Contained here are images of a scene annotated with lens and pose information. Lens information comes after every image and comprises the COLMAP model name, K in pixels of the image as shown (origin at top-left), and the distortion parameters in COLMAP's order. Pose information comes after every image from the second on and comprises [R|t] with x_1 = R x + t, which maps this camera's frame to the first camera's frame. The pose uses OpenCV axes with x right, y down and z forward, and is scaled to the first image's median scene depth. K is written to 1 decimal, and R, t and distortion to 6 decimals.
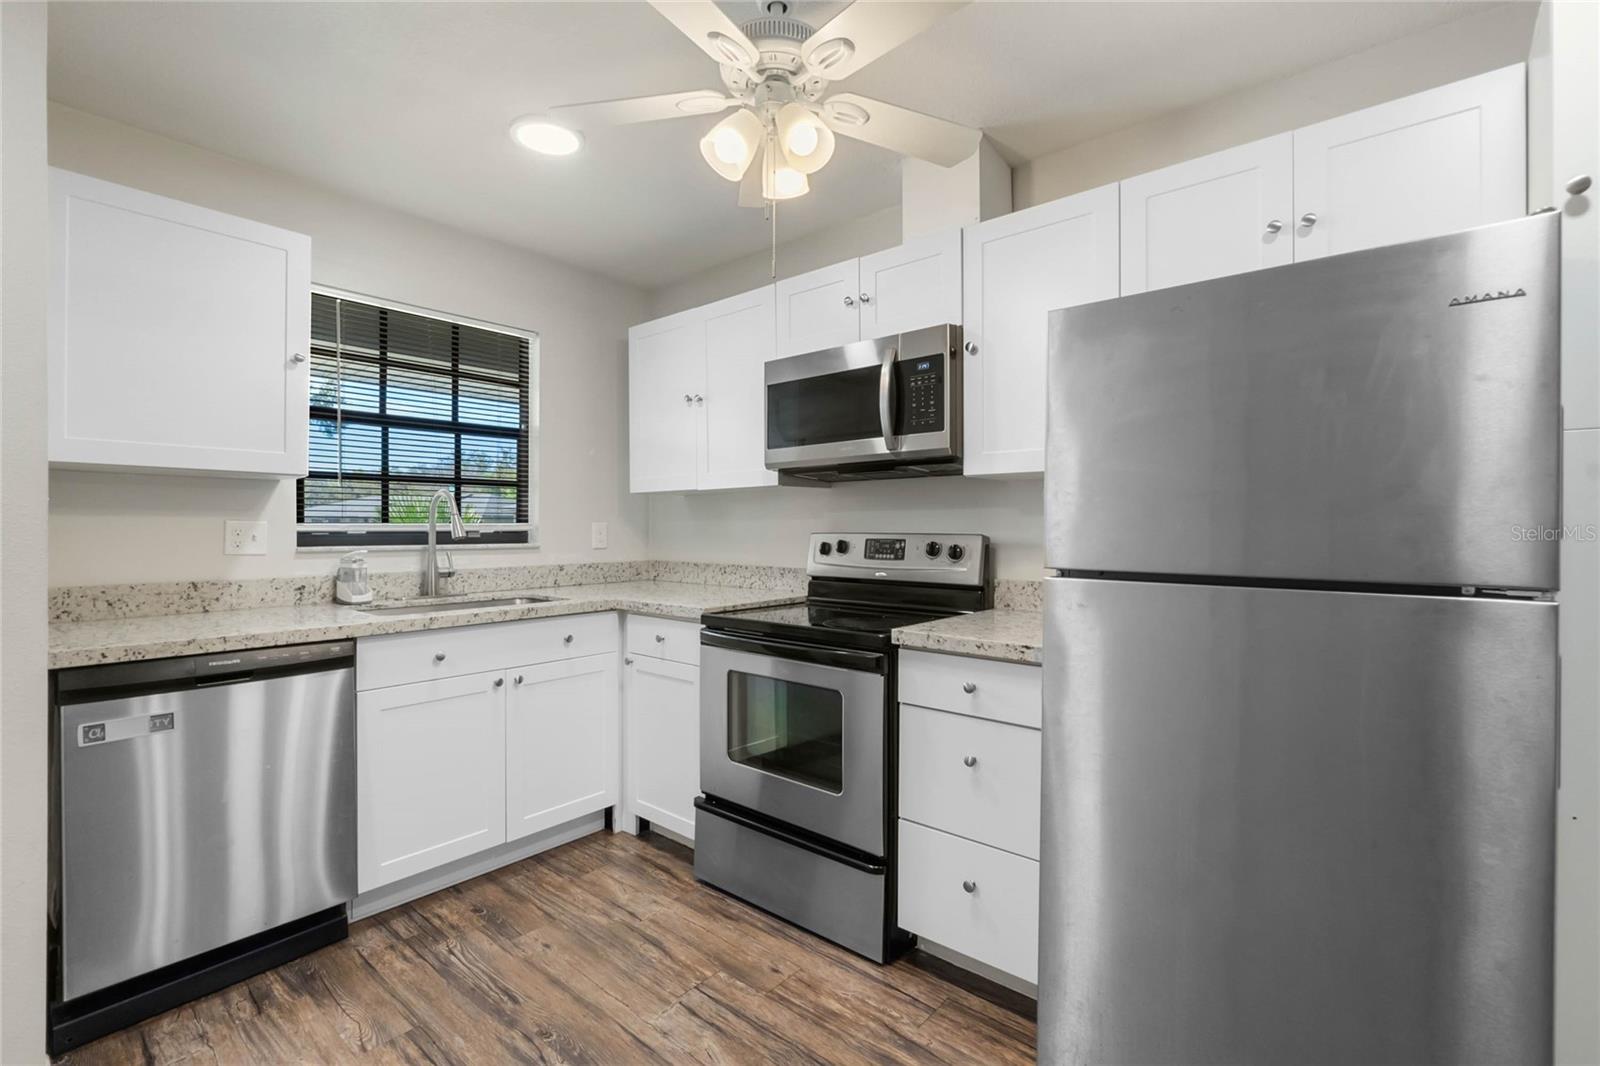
lens RADIAL K [[722.4, 0, 800.0], [0, 722.4, 533.0], [0, 0, 1]] dist [-0.001739, -0.000674]
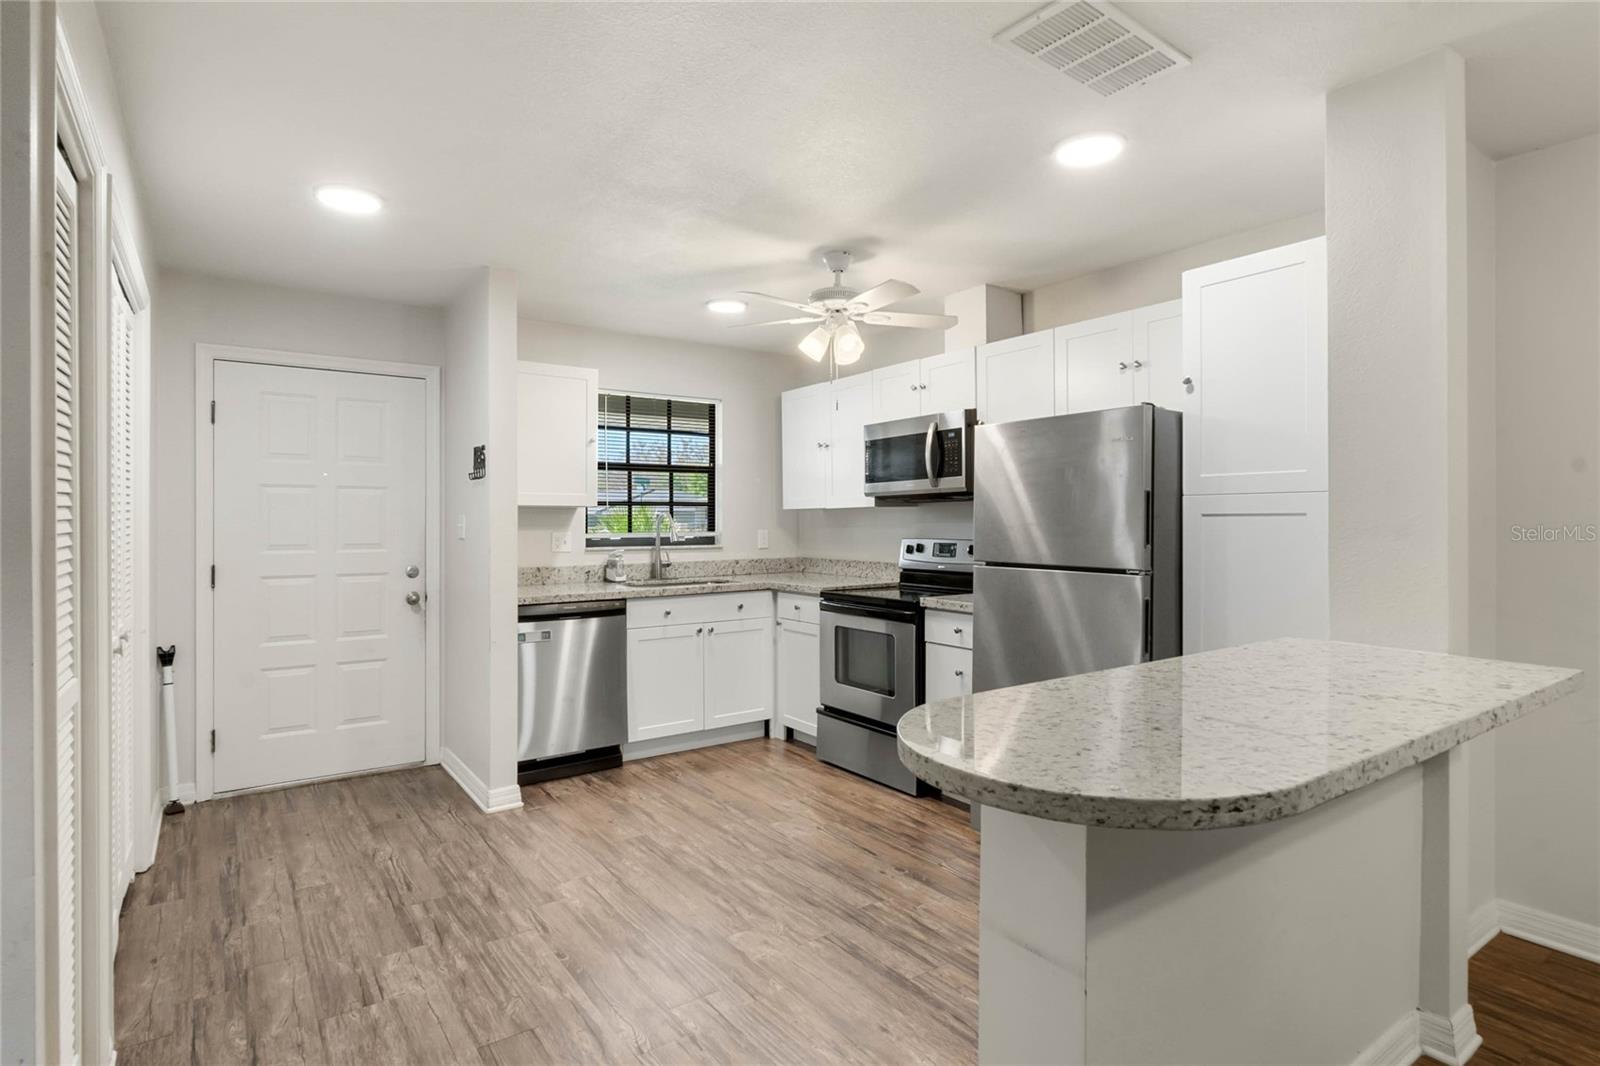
lens RADIAL K [[835.6, 0, 800.0], [0, 835.6, 533.0], [0, 0, 1]] dist [-0.000132, -0.000015]
pose [[0.968353, -0.002011, -0.249578, 0.262648], [0.003353, 0.999982, 0.004950, -0.022042], [0.249563, -0.005630, 0.968342, -0.738127]]
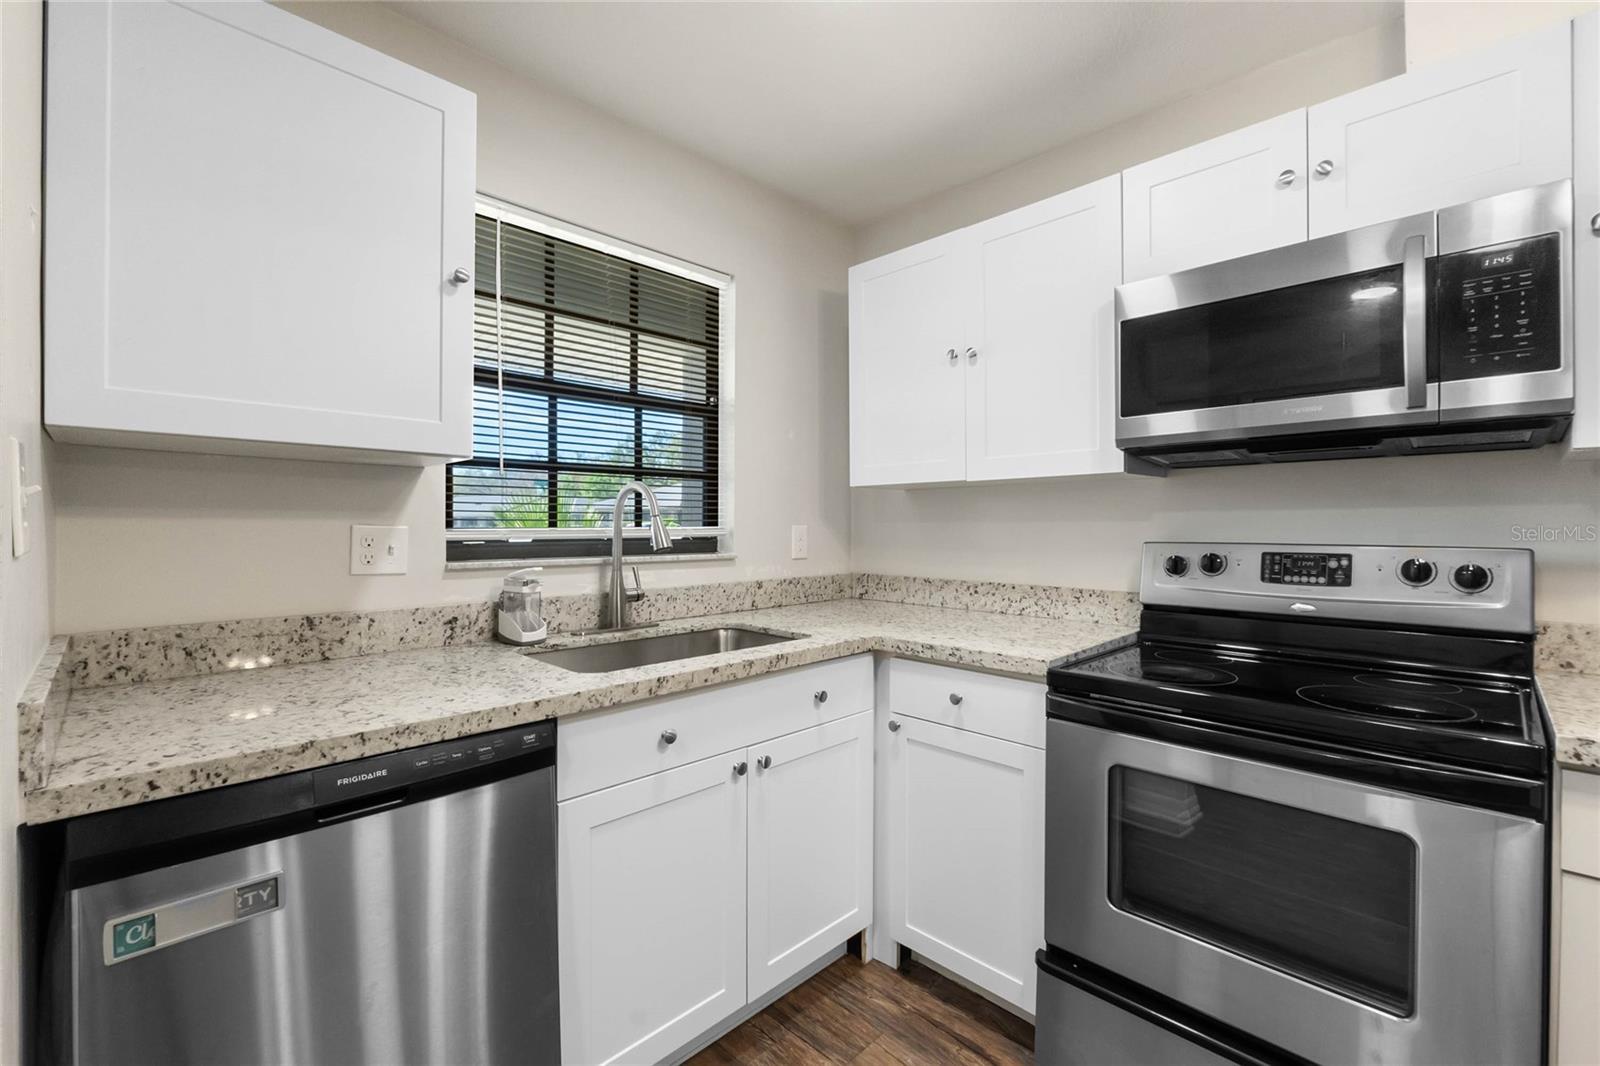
lens RADIAL K [[695.1, 0, 800.0], [0, 695.1, 533.0], [0, 0, 1]] dist [-0.003455, -0.000549]
pose [[0.996968, 0.001776, -0.077793, -0.296401], [-0.001553, 0.999994, 0.002932, -0.011371], [0.077797, -0.002802, 0.996965, 0.347398]]
